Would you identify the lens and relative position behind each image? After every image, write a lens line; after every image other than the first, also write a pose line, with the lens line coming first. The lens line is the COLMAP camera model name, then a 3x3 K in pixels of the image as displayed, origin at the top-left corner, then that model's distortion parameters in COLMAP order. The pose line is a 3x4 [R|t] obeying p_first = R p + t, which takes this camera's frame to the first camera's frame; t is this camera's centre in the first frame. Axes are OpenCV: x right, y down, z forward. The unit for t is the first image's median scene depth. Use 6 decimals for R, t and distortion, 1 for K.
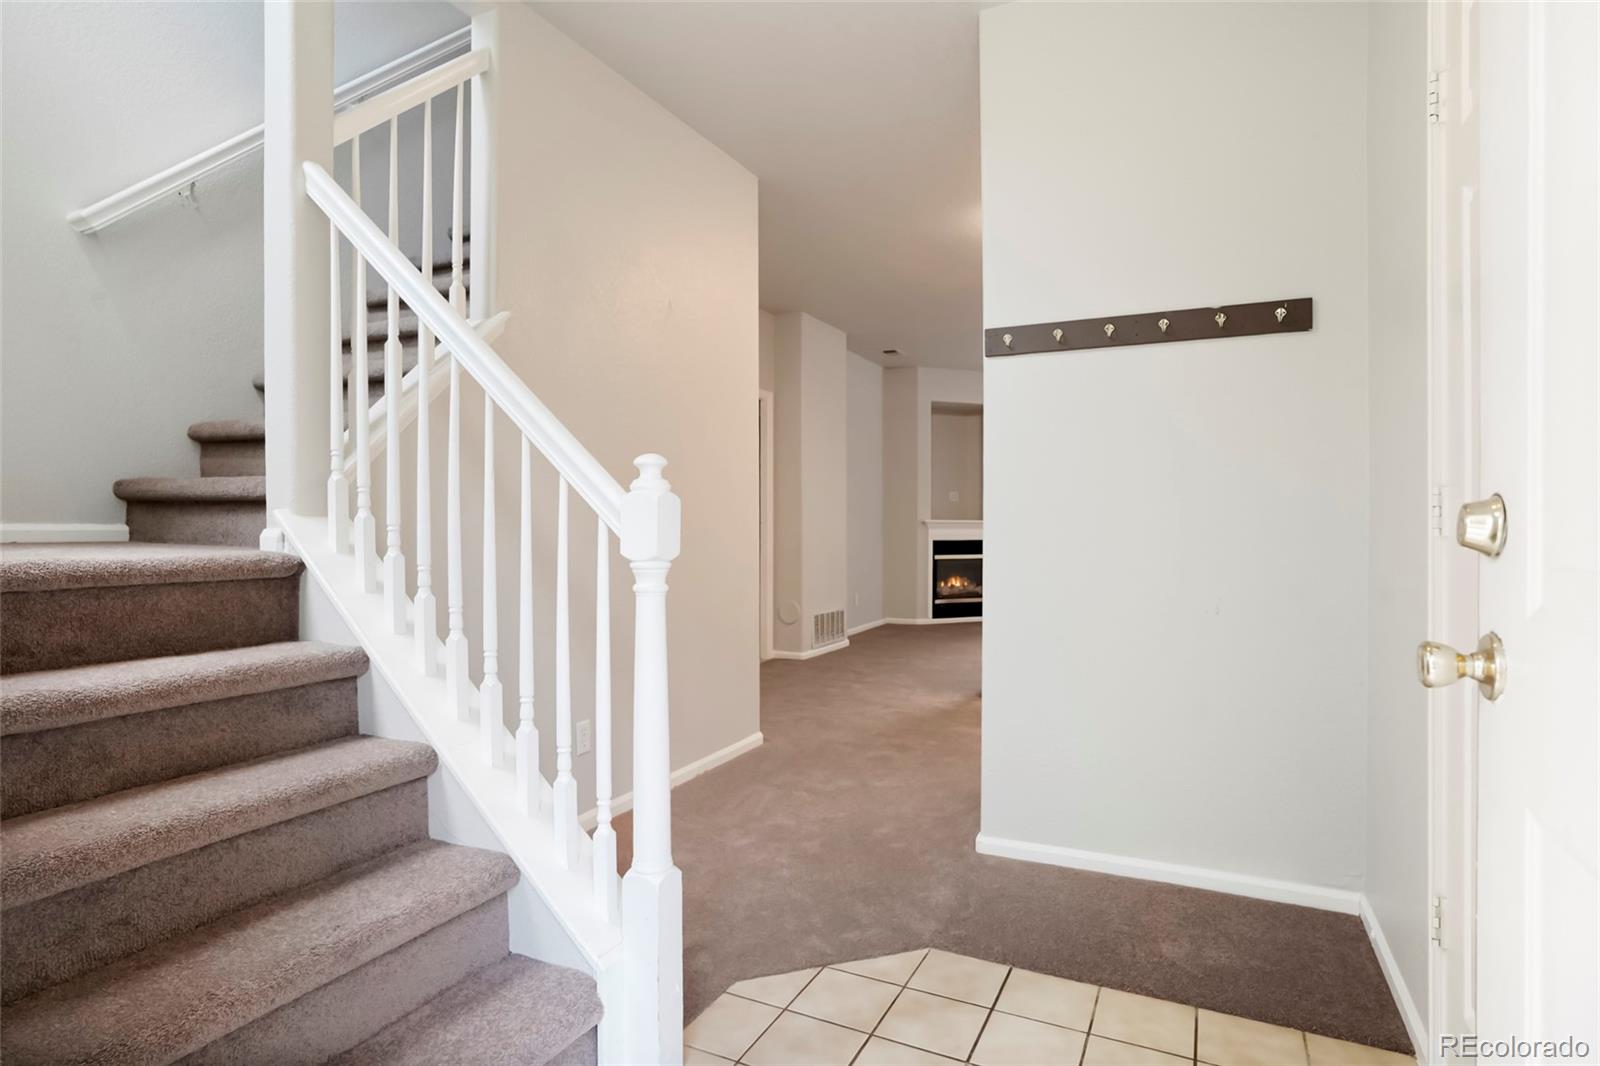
lens RADIAL K [[817.3, 0, 800.0], [0, 817.3, 533.0], [0, 0, 1]] dist [-0.072746, 0.061030]
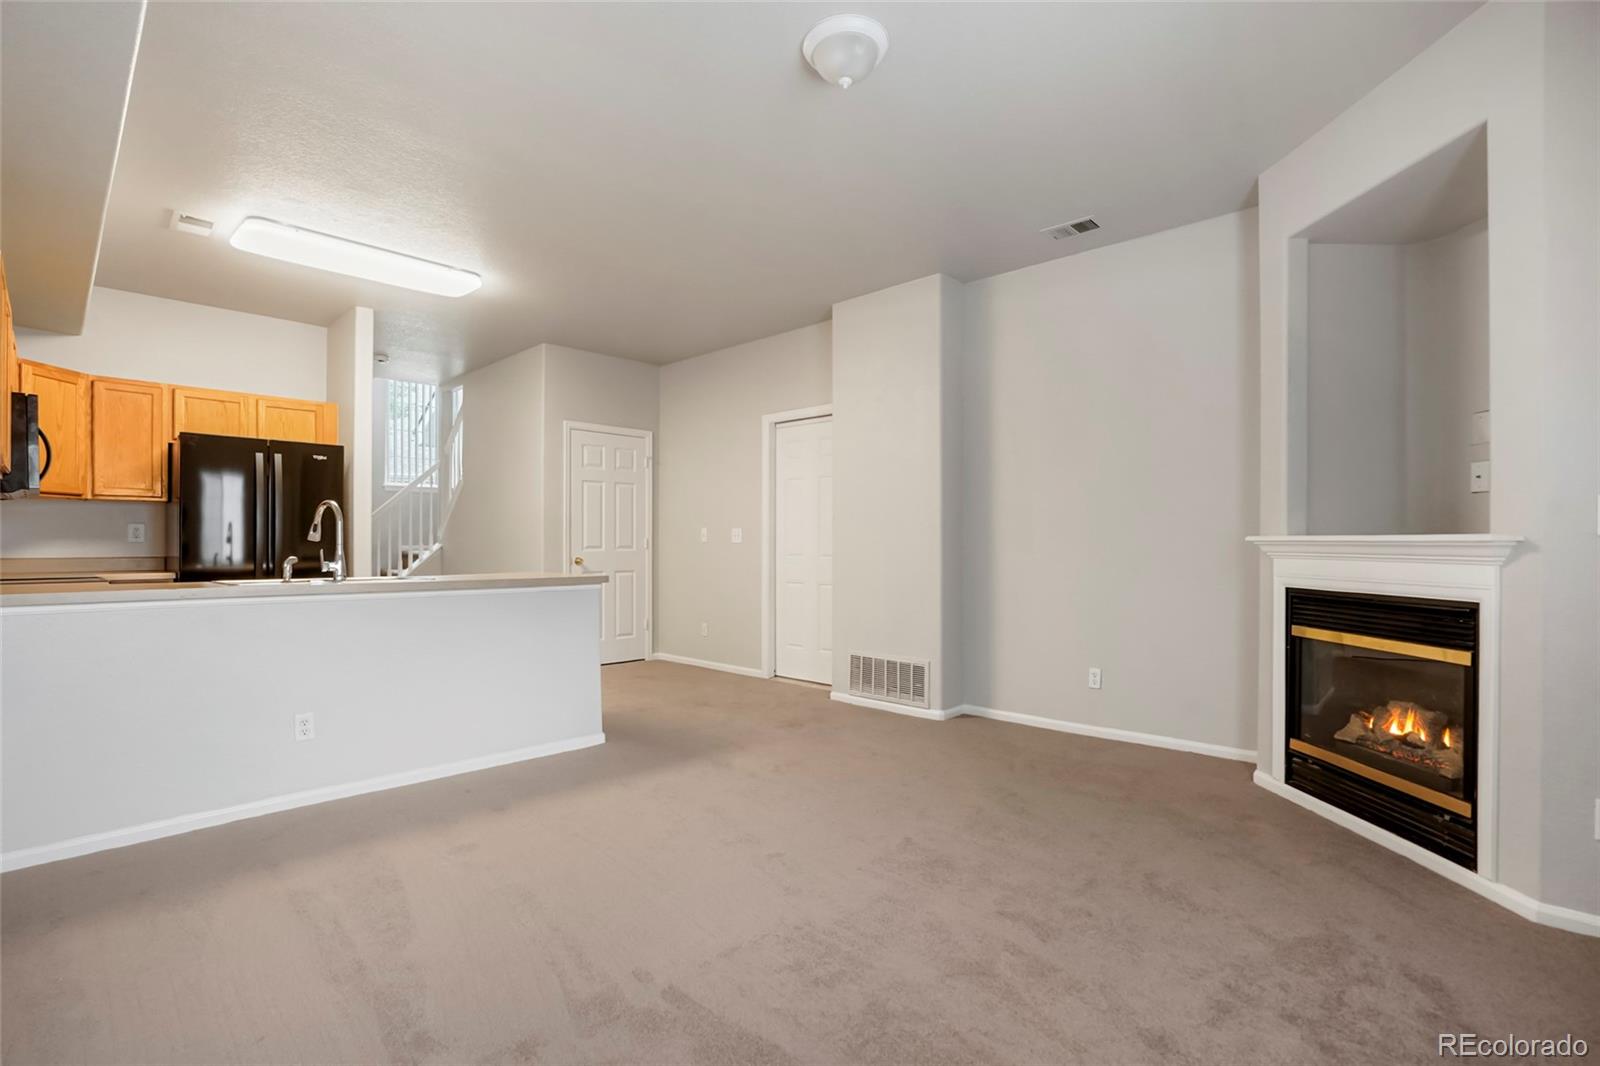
lens RADIAL K [[747.9, 0, 800.0], [0, 747.9, 533.0], [0, 0, 1]] dist [-0.001711, -0.000255]
pose [[-0.293435, -0.009598, -0.955931, 0.585498], [-0.027726, 0.999614, -0.001526, -0.010780], [0.955577, 0.026057, -0.293588, 0.876214]]
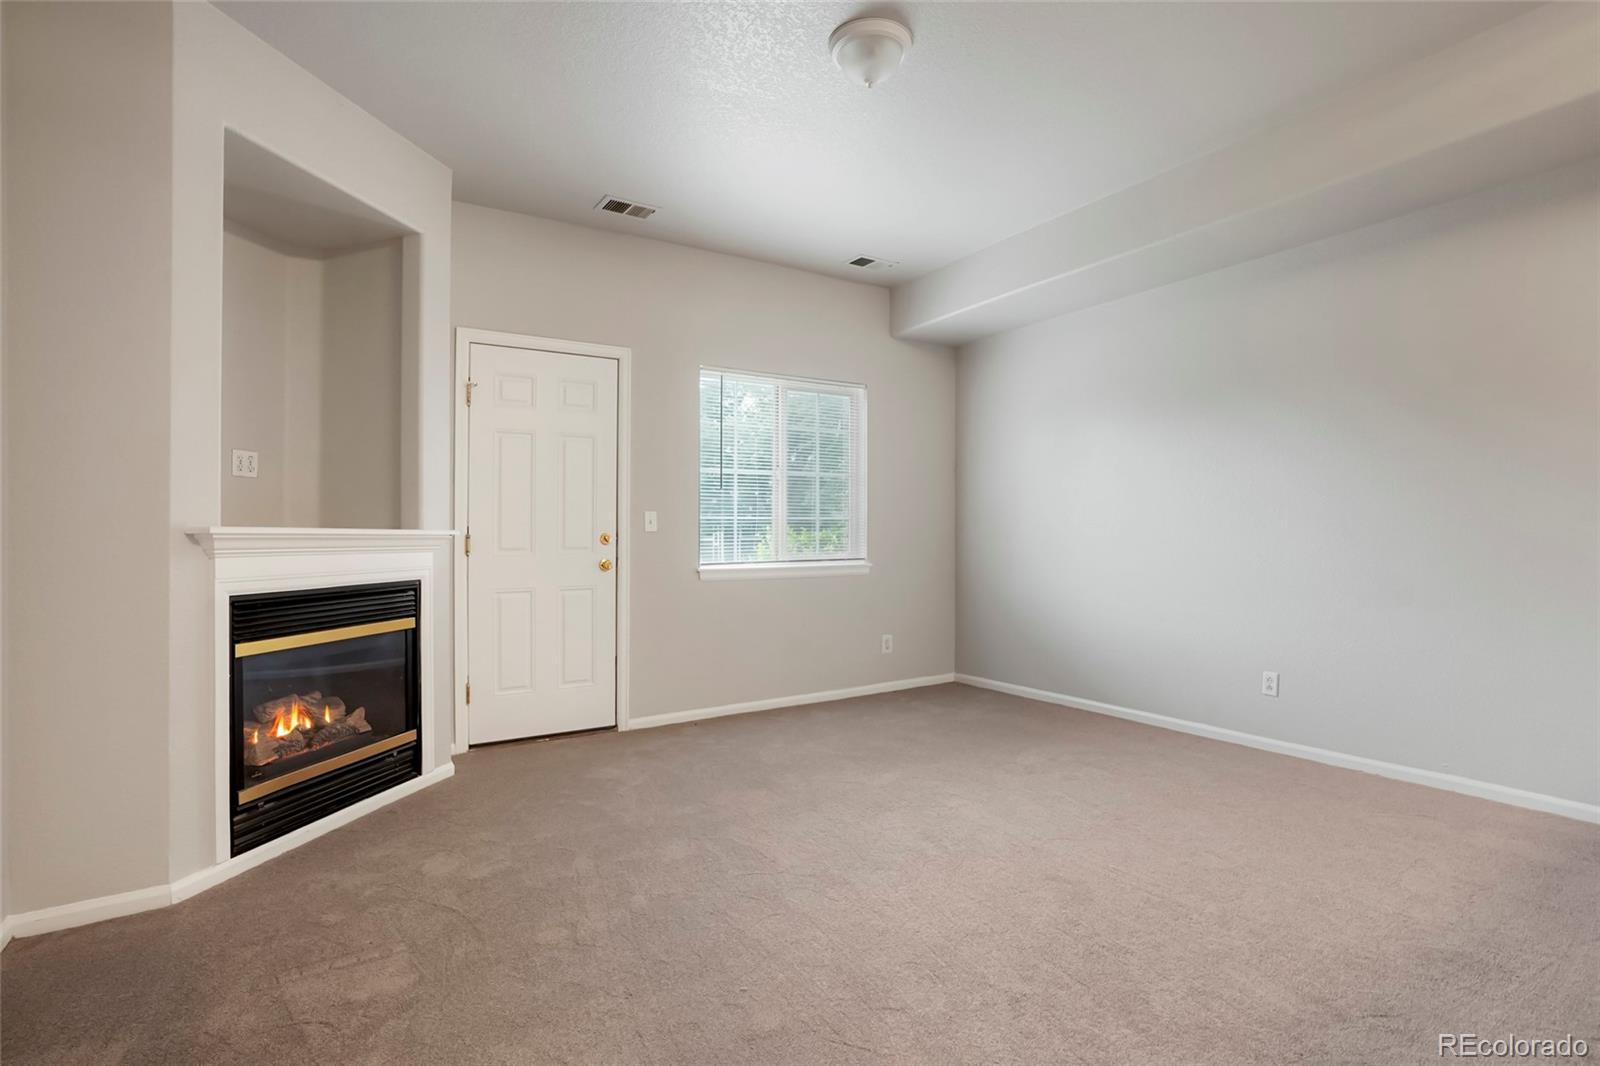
lens RADIAL K [[747.9, 0, 800.0], [0, 747.9, 533.0], [0, 0, 1]] dist [-0.001711, -0.000255]
pose [[0.518198, 0.008653, 0.855217, 0.035810], [0.025430, 0.999351, -0.025520, -0.001761], [-0.854883, 0.034973, 0.517641, 0.675934]]
